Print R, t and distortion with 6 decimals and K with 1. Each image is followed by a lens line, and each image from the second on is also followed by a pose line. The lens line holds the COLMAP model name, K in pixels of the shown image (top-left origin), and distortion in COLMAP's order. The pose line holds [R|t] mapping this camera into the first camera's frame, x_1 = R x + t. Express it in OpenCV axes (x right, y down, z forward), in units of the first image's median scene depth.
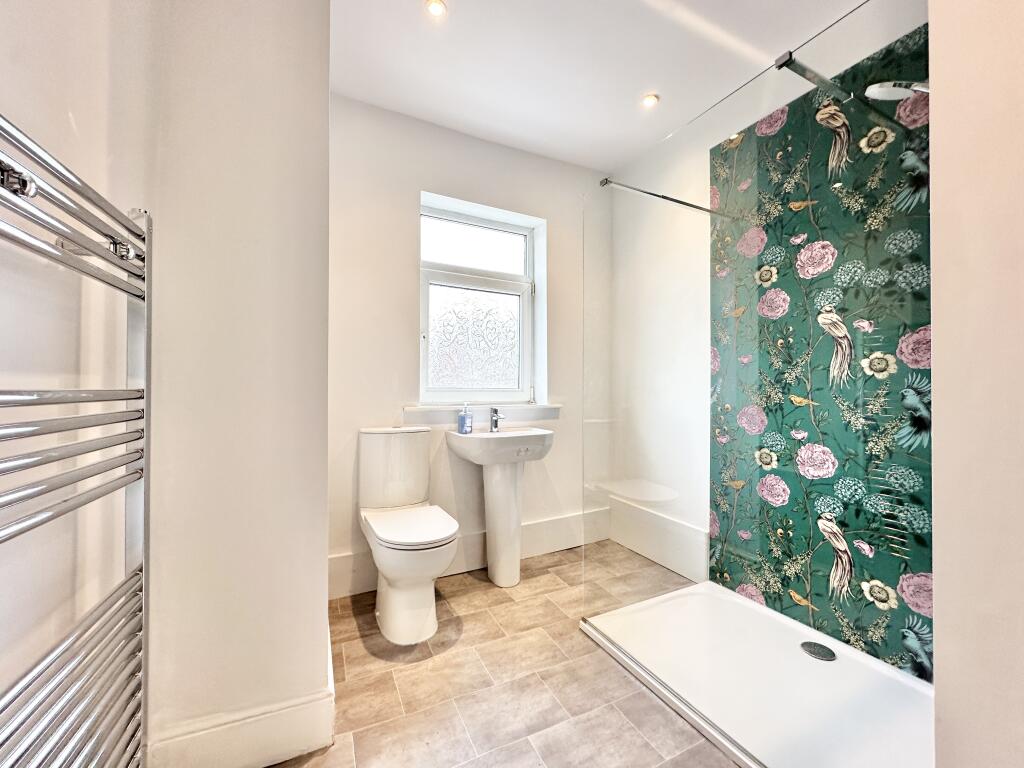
lens RADIAL K [[410.5, 0, 516.2], [0, 410.5, 384.4], [0, 0, 1]] dist [-0.001360, 0.000084]
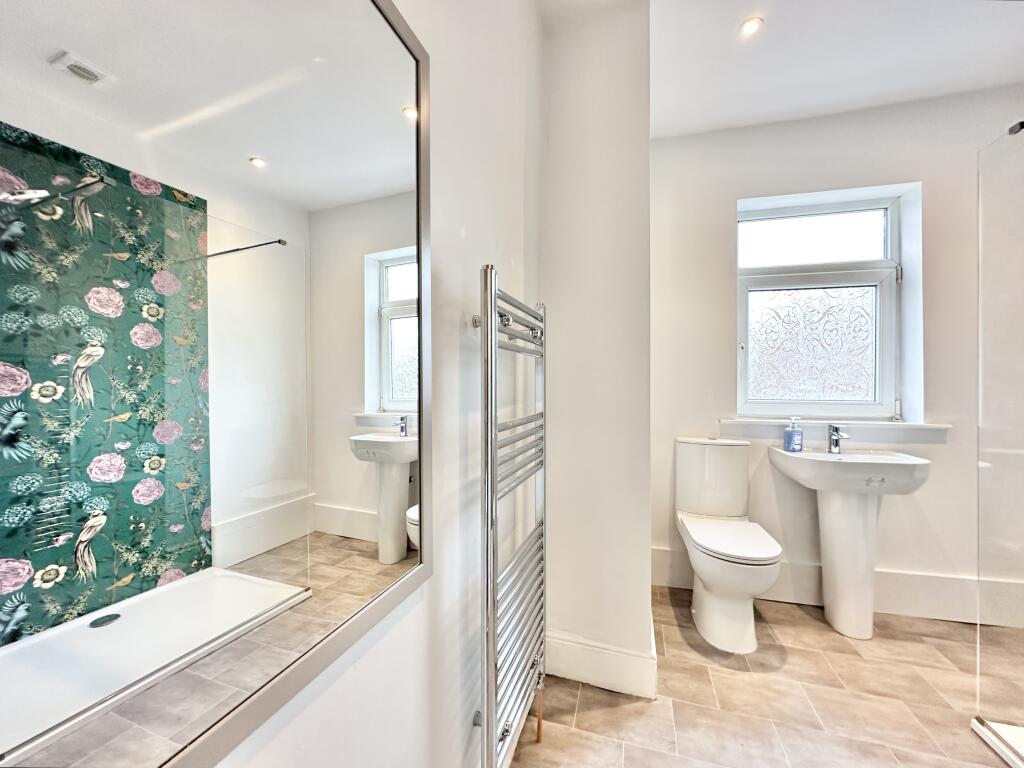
lens RADIAL K [[412.8, 0, 509.2], [0, 412.8, 385.6], [0, 0, 1]] dist [0.001042, 0.000096]
pose [[0.734879, -0.000427, -0.678198, 0.040208], [0.006325, 0.999961, 0.006225, -0.041635], [0.678169, -0.008864, 0.734852, -0.115207]]
